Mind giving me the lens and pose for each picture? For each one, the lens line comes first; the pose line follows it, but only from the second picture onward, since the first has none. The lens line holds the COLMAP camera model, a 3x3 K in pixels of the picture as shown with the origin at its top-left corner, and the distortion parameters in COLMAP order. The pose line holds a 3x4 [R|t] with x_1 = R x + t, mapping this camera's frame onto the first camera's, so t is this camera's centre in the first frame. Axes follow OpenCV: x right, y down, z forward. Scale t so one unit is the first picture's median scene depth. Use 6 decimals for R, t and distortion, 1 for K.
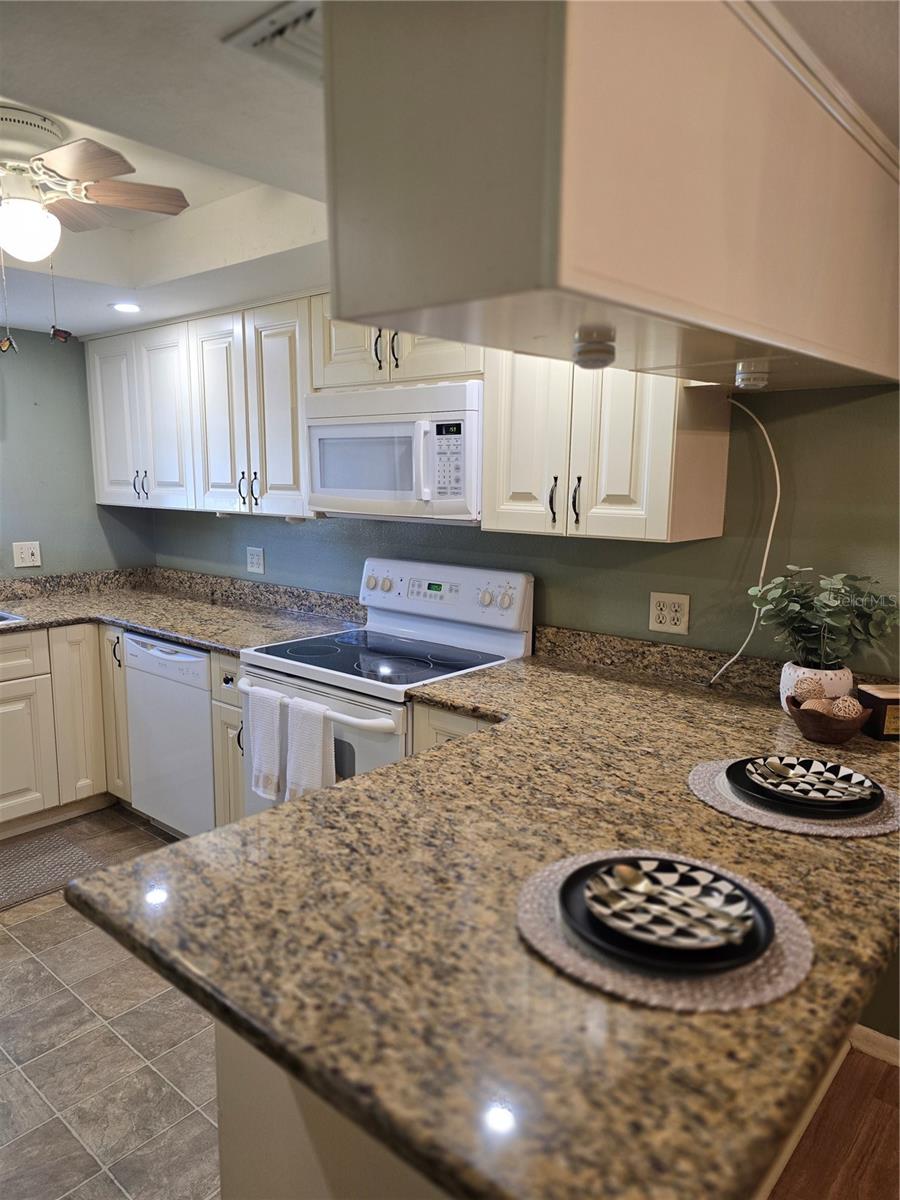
lens RADIAL K [[804.7, 0, 445.2], [0, 804.7, 610.7], [0, 0, 1]] dist [0.060559, -0.050772]
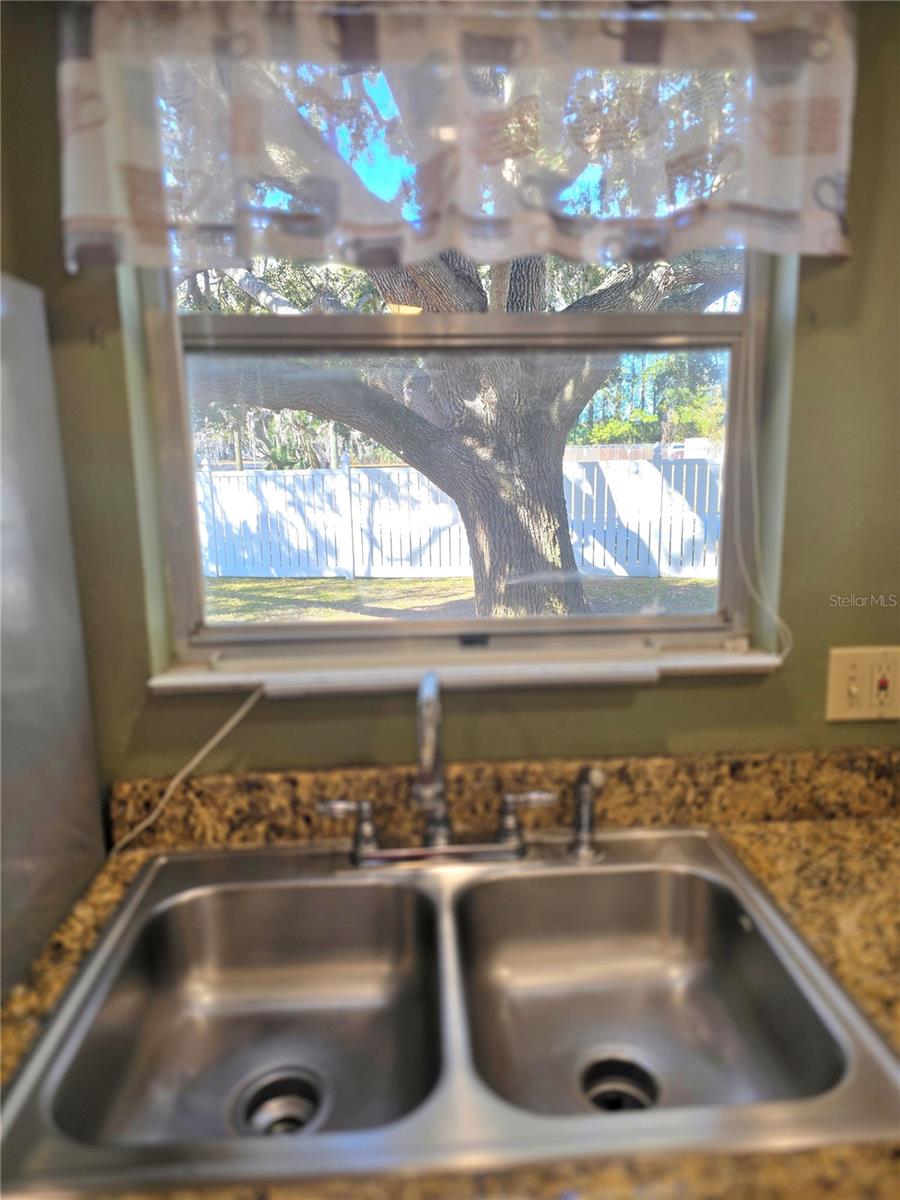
lens RADIAL K [[804.7, 0, 461.7], [0, 804.7, 597.3], [0, 0, 1]] dist [0.060559, -0.050772]
pose [[0.706326, 0.108718, -0.699488, -0.607863], [-0.093612, 0.993803, 0.059934, -0.162617], [0.701669, 0.023147, 0.712127, 0.984549]]
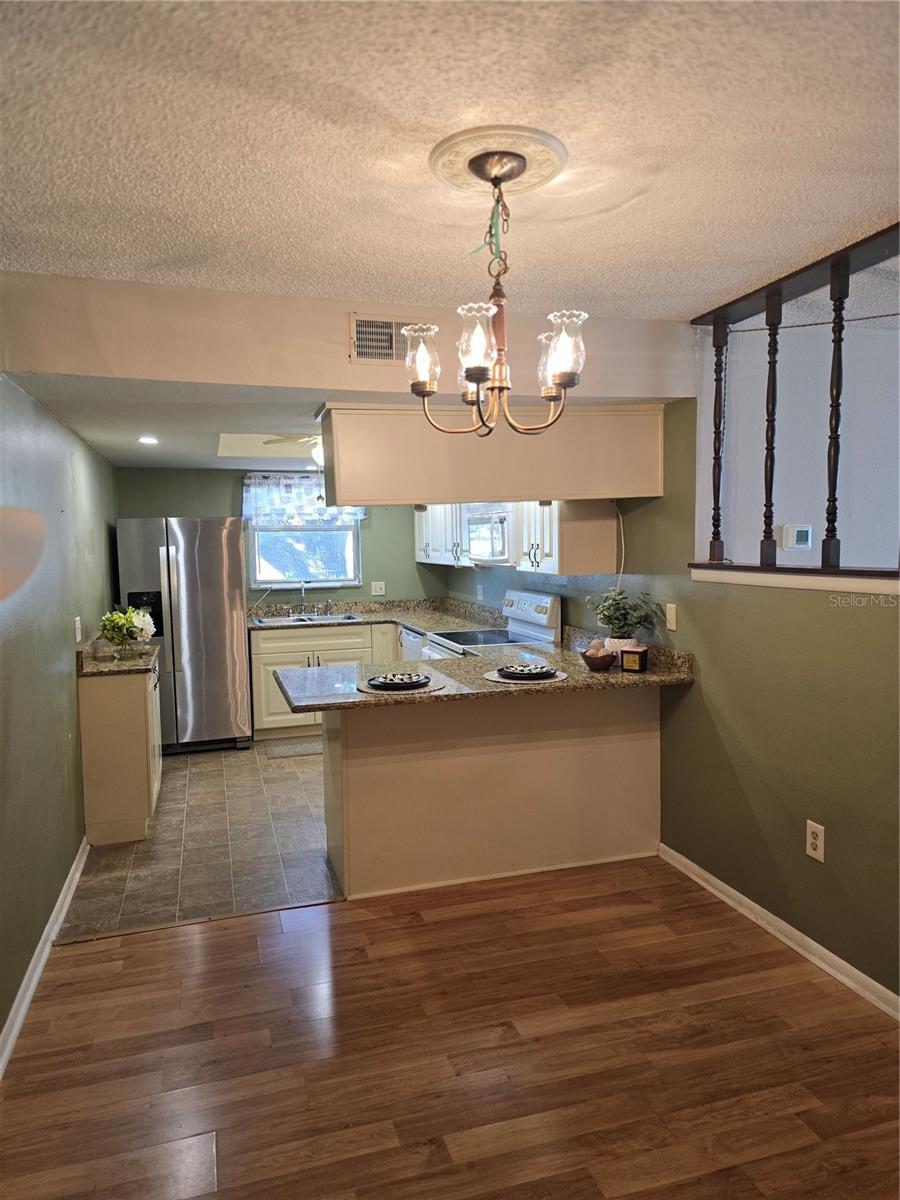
lens RADIAL K [[804.7, 0, 454.7], [0, 804.7, 602.3], [0, 0, 1]] dist [0.060559, -0.050772]
pose [[0.849059, 0.018664, -0.527968, 0.905692], [-0.061467, 0.996078, -0.063638, 0.102479], [0.524709, 0.086485, 0.846877, -0.686845]]
